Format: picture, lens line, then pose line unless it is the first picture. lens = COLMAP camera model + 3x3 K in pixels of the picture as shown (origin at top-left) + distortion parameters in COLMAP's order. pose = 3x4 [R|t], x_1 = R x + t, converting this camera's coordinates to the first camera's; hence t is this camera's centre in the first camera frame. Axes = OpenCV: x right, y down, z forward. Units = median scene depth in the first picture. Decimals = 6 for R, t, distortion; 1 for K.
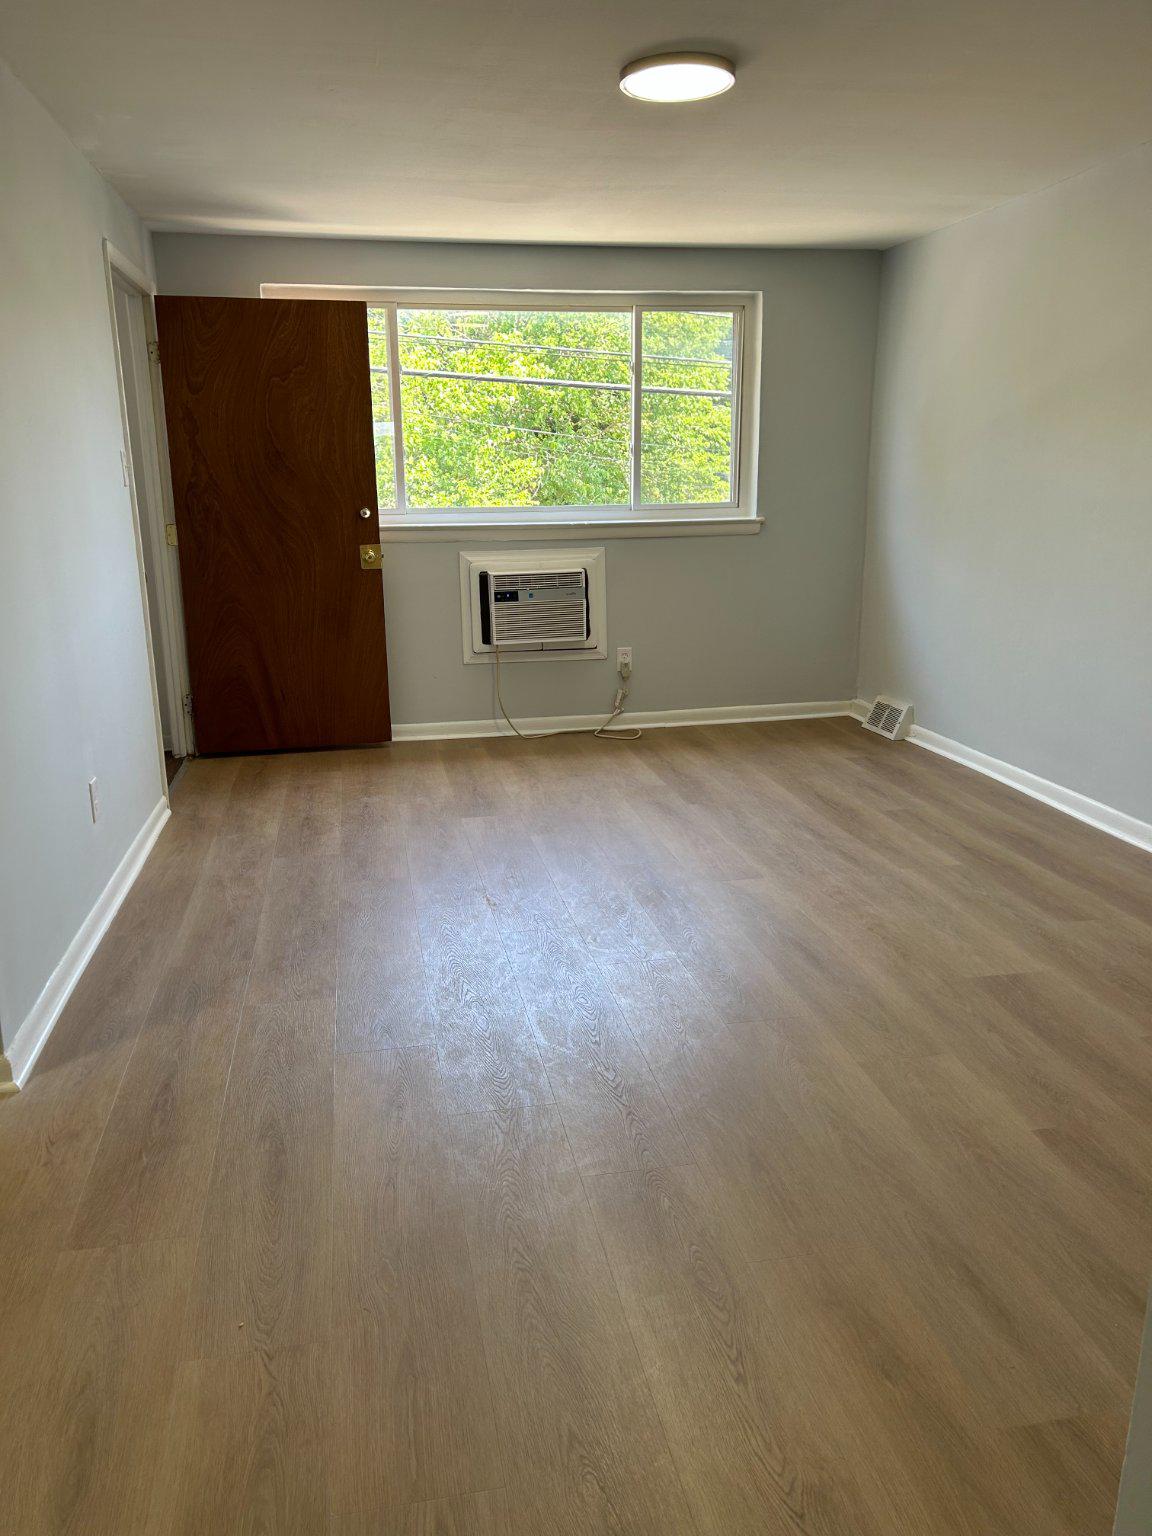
lens RADIAL K [[1142.3, 0, 574.1], [0, 1142.3, 774.8], [0, 0, 1]] dist [0.092582, -0.130647]
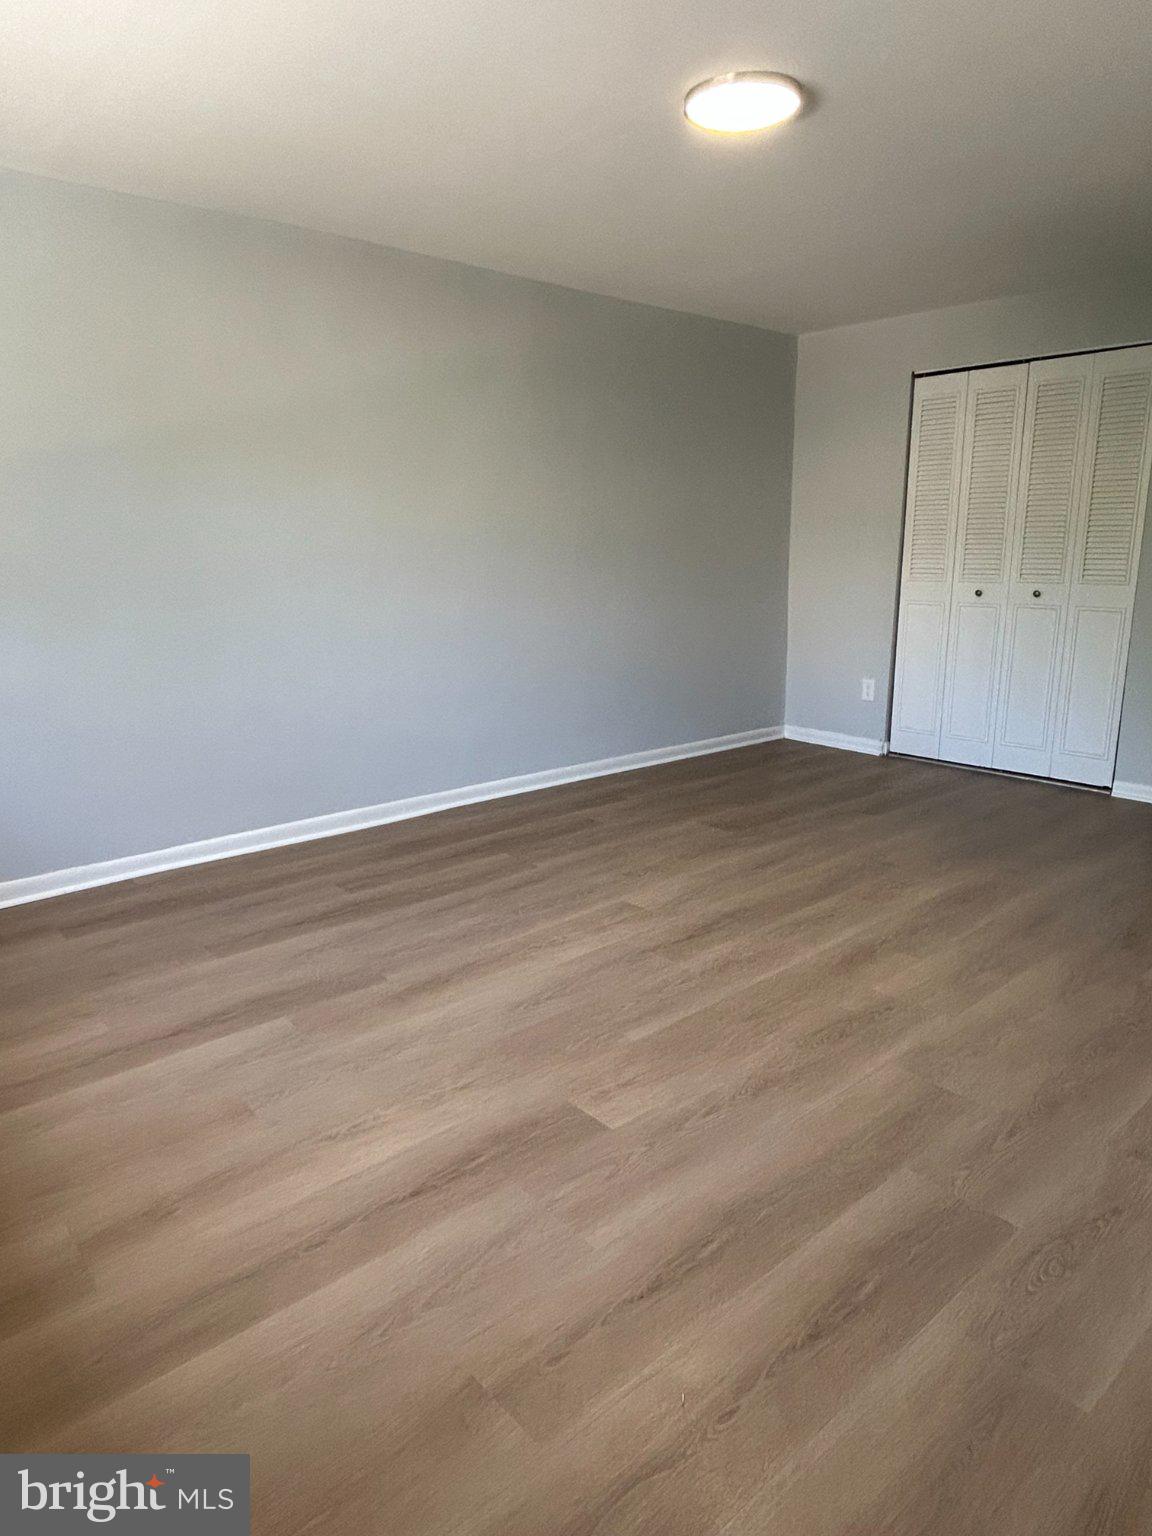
lens RADIAL K [[952.6, 0, 576.0], [0, 952.6, 768.0], [0, 0, 1]] dist [-0.004380, 0.000508]
pose [[-0.497122, -0.179032, 0.849010, -0.456182], [0.237430, 0.913068, 0.331563, -0.276024], [-0.834564, 0.366408, -0.411398, 1.195433]]
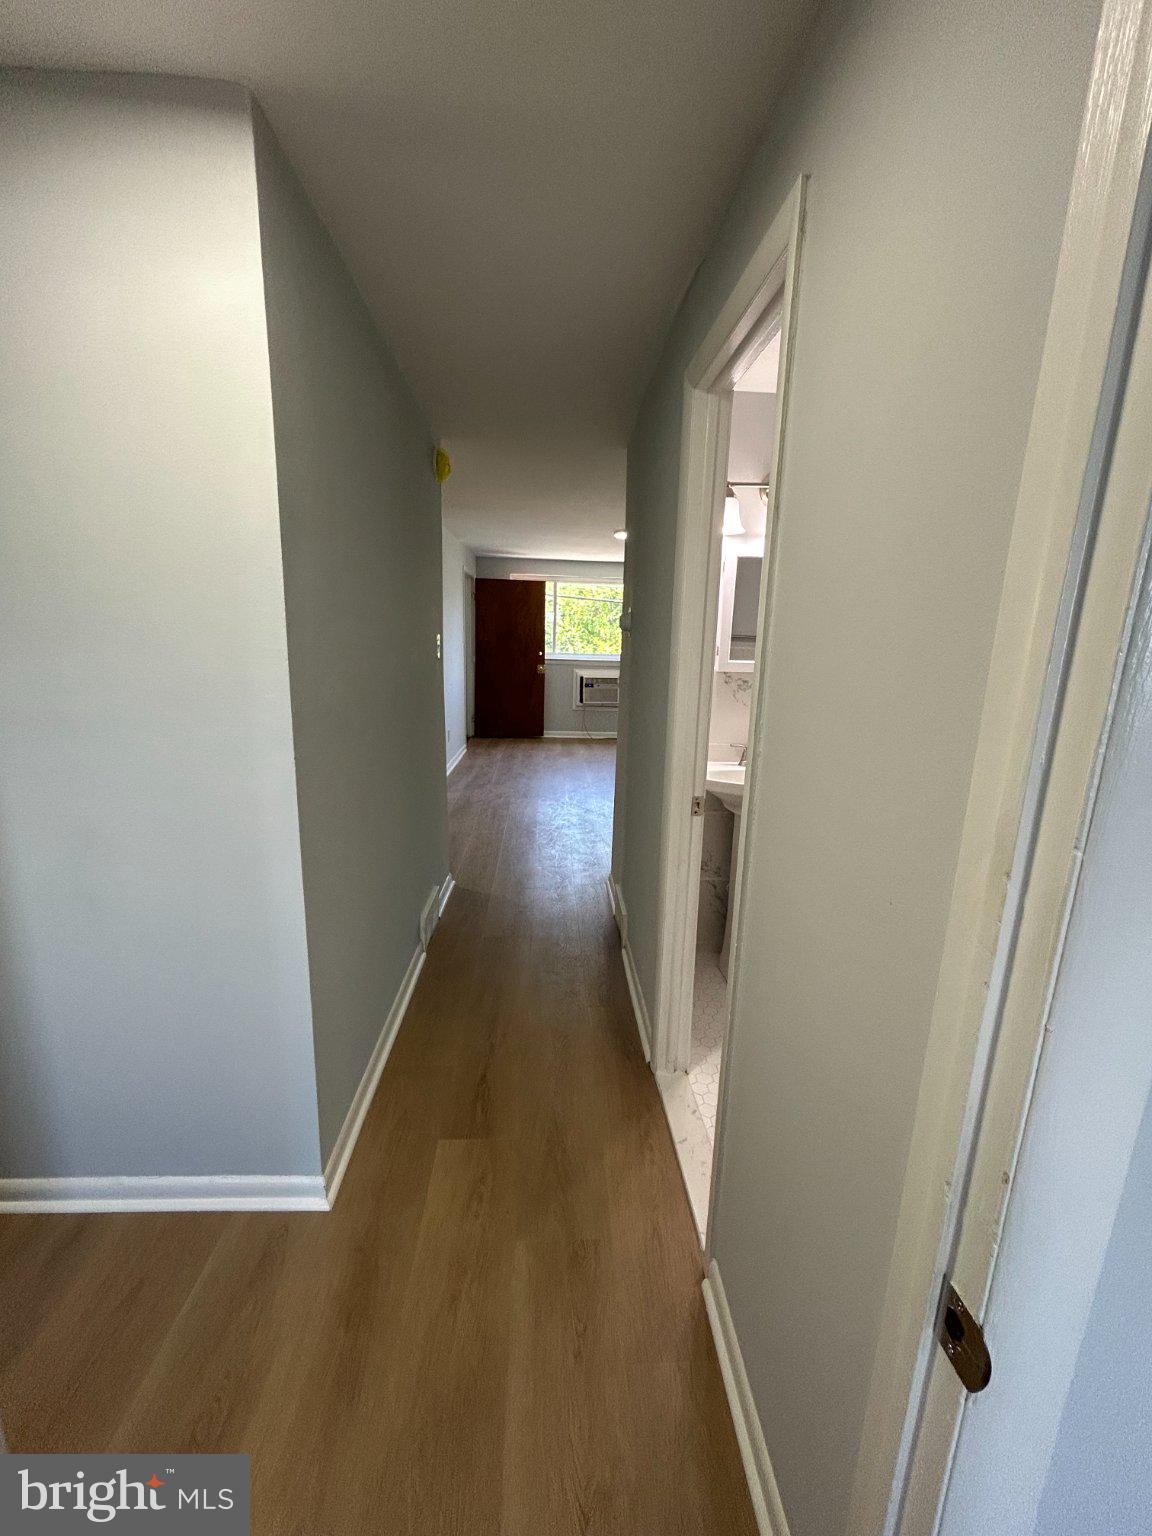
lens RADIAL K [[622.3, 0, 572.8], [0, 622.3, 764.1], [0, 0, 1]] dist [0.002683, 0.000231]
pose [[0.987659, 0.067026, -0.141556, 0.163000], [-0.074106, 0.996219, -0.045348, 0.130344], [0.137981, 0.055279, 0.988891, -0.593448]]
